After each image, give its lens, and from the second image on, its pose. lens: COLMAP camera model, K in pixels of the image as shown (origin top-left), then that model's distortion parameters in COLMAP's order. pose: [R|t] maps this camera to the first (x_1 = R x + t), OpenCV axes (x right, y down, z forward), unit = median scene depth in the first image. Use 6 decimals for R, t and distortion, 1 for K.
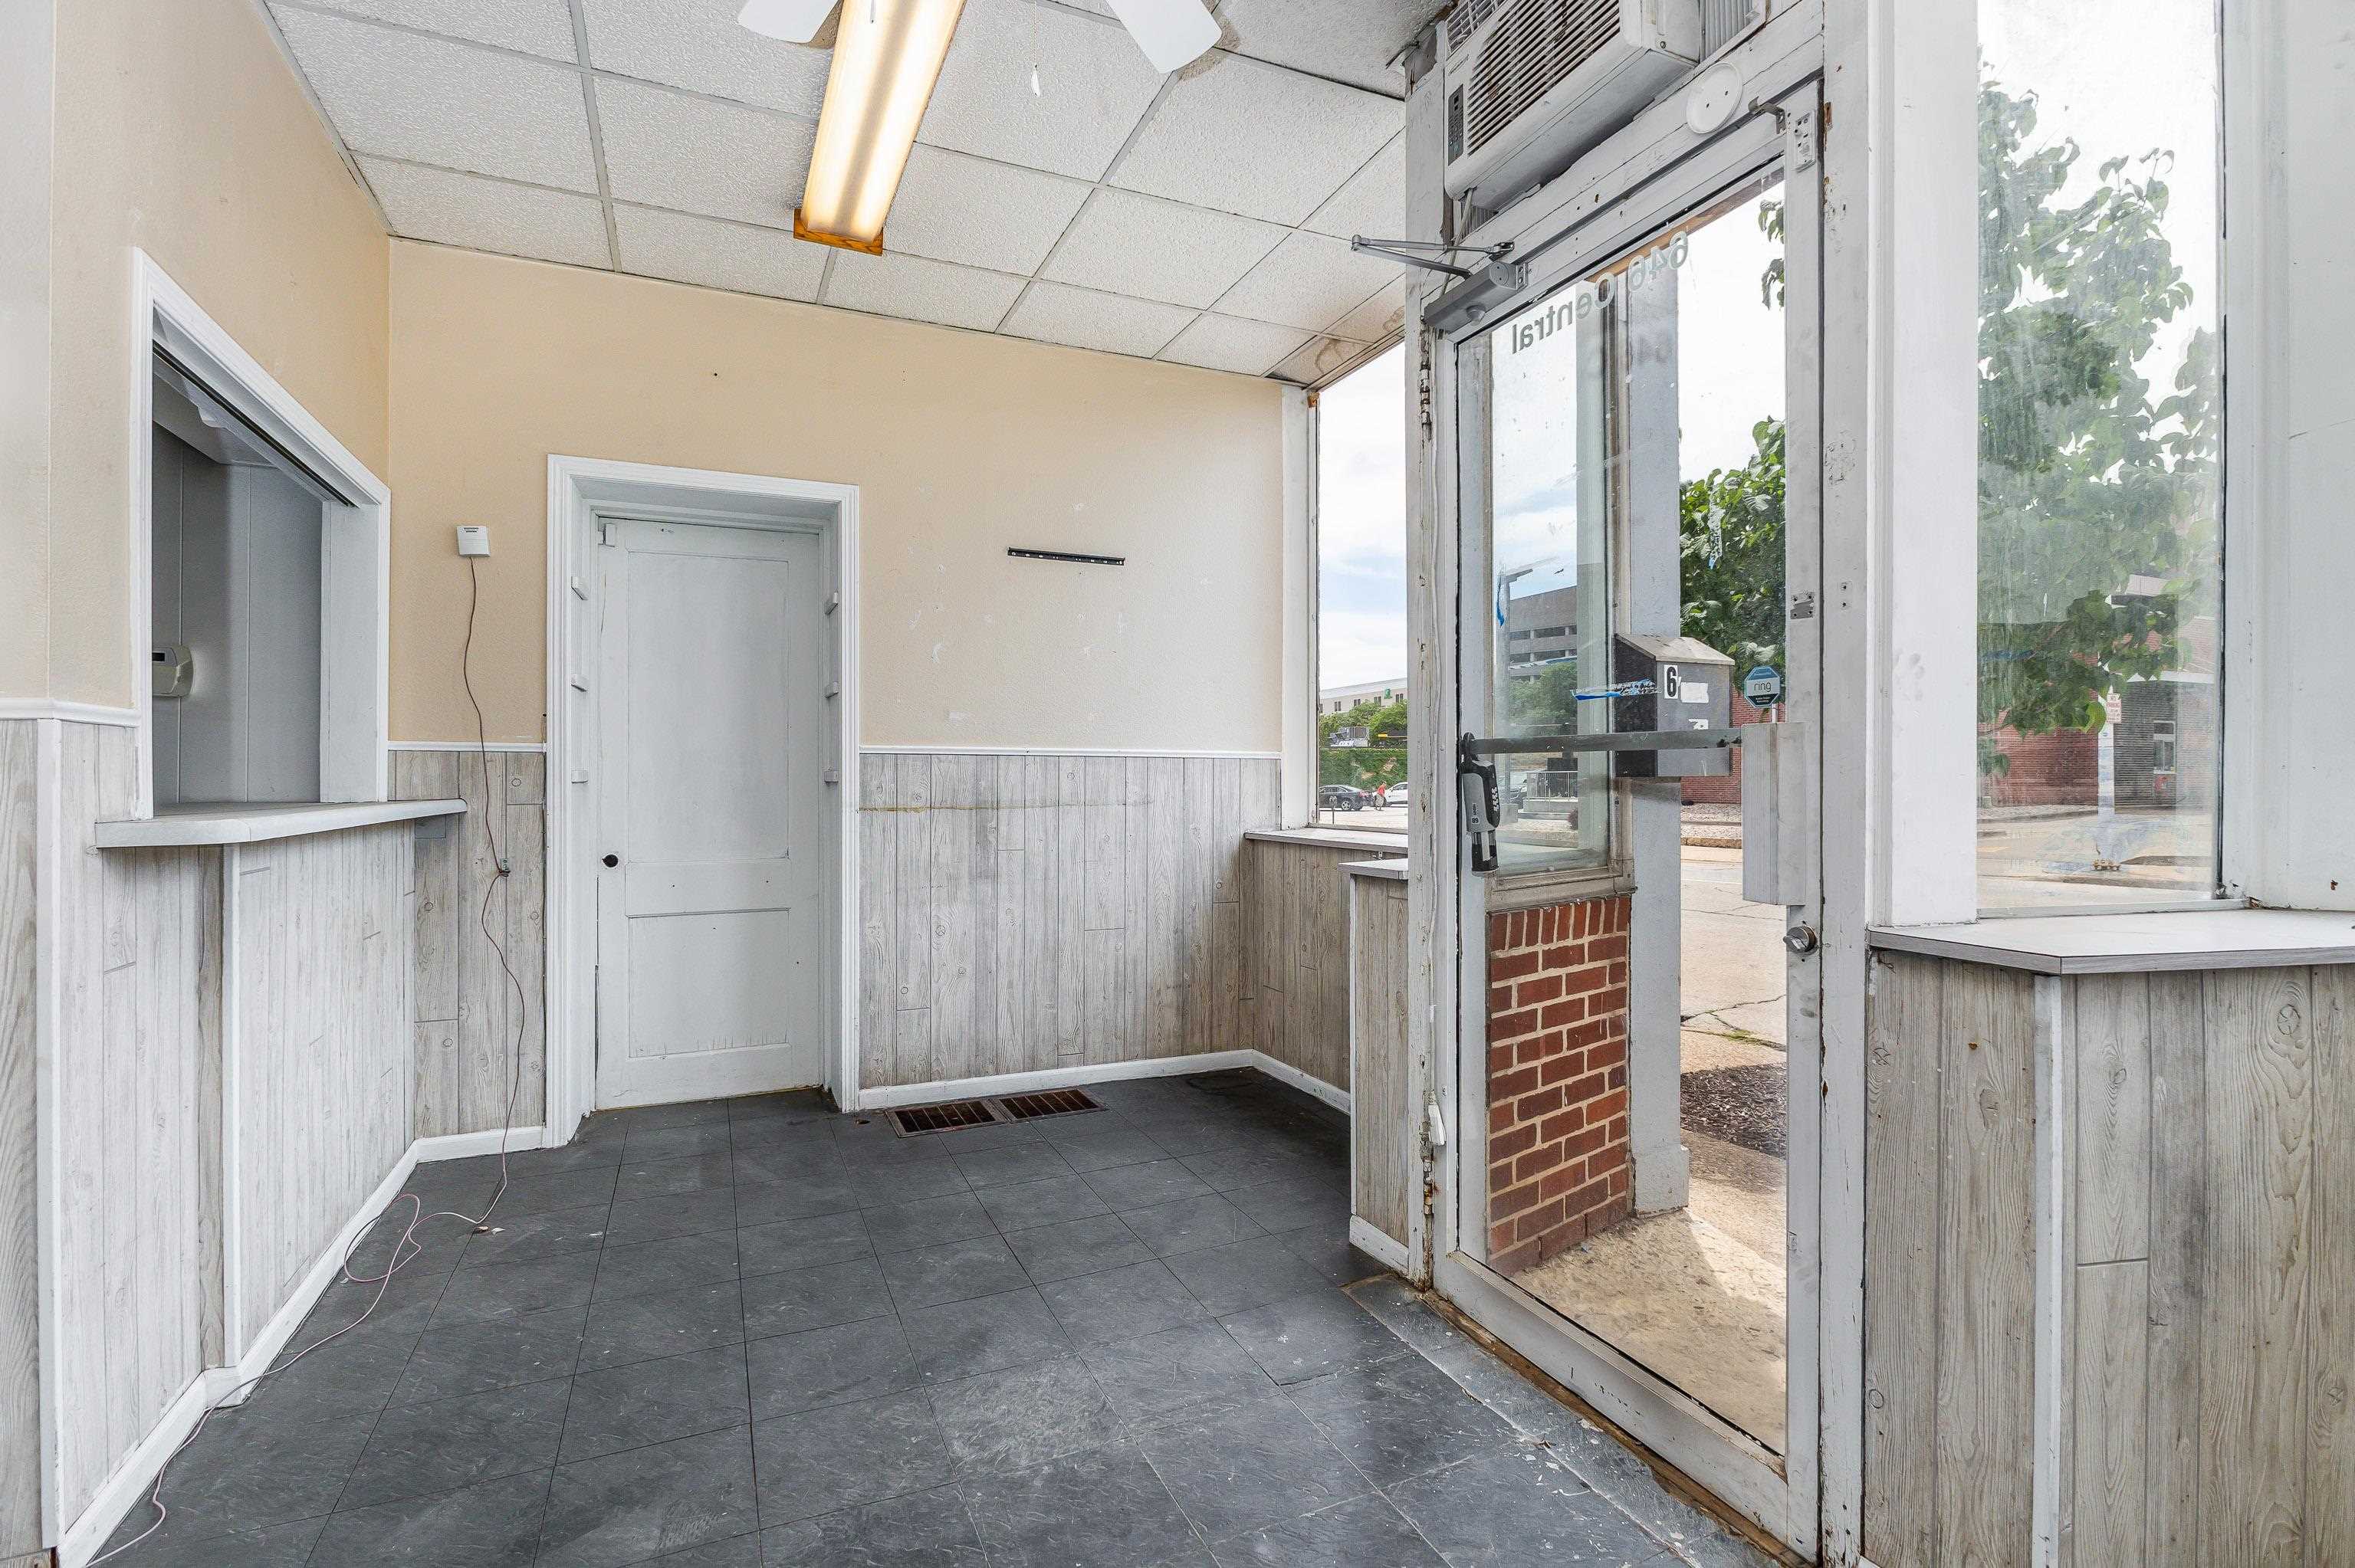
lens RADIAL K [[1086.6, 0, 1173.0], [0, 1086.6, 779.5], [0, 0, 1]] dist [-0.000092, -0.000005]
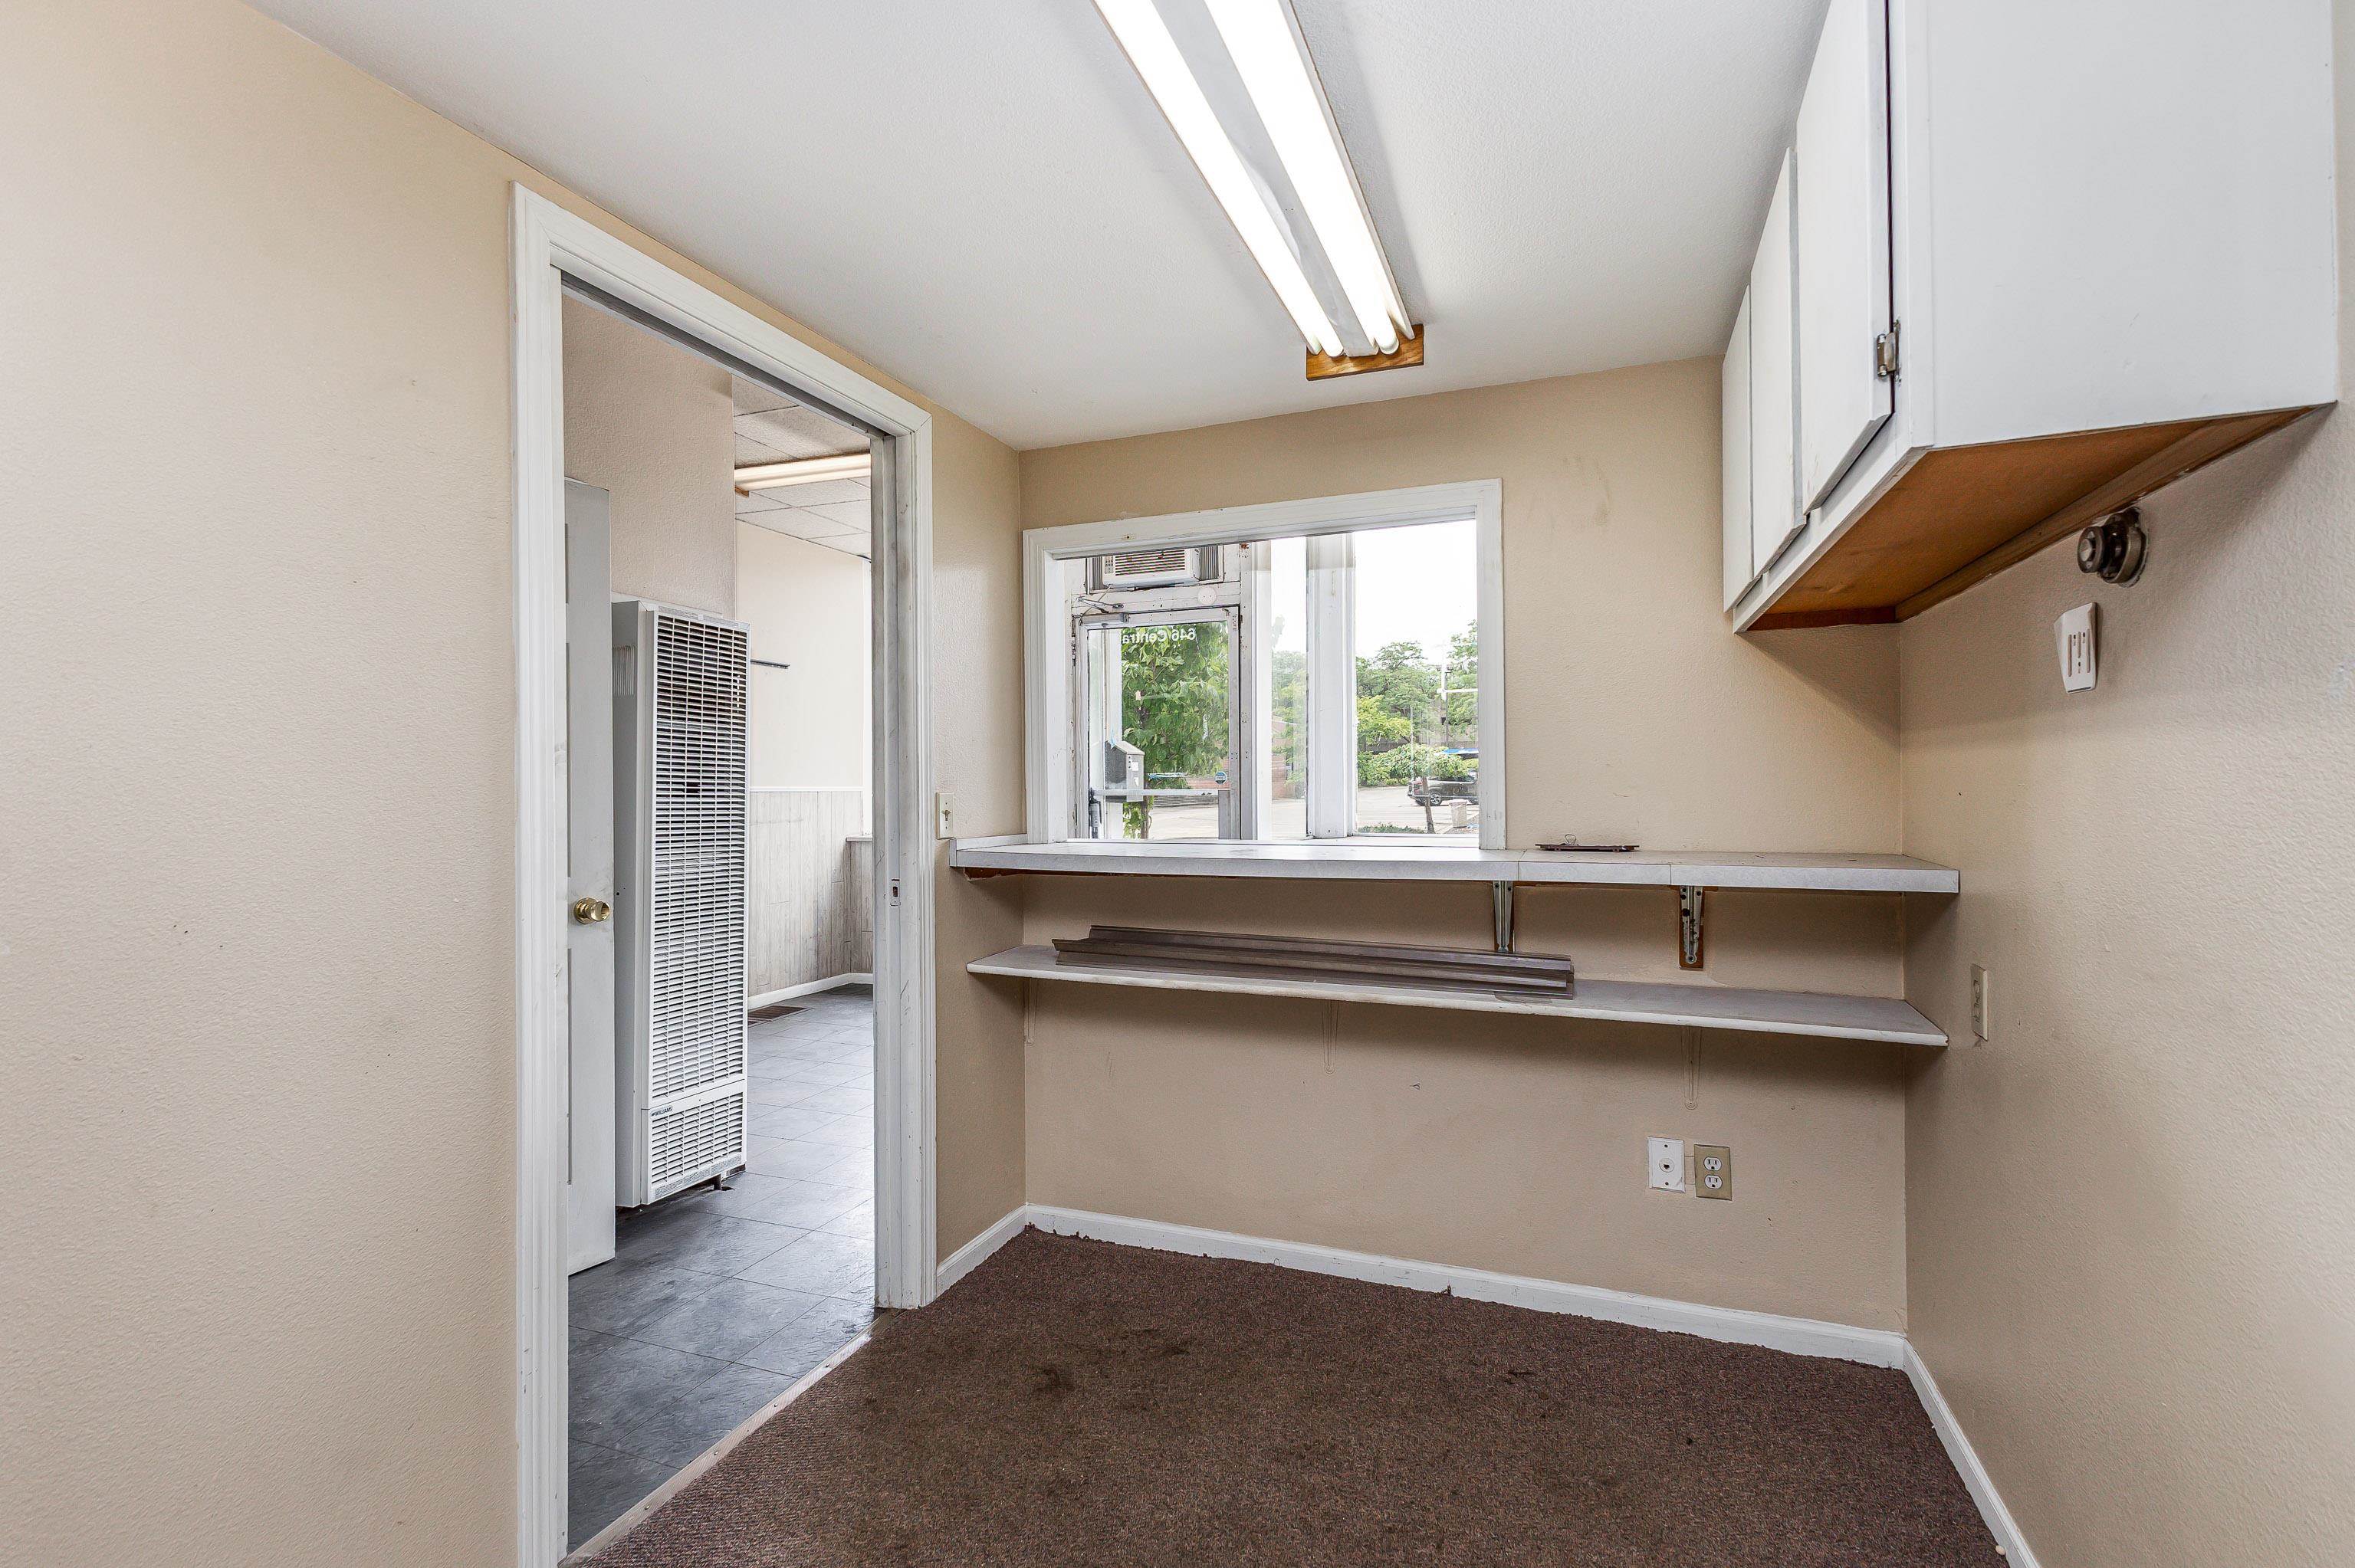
lens RADIAL K [[1035.9, 0, 1181.3], [0, 1035.9, 785.3], [0, 0, 1]] dist [-0.001393, 0.000150]
pose [[0.707629, -0.001450, 0.706582, -0.689146], [0.007052, 0.999963, -0.005010, -0.018479], [-0.706549, 0.008528, 0.707613, -0.446852]]
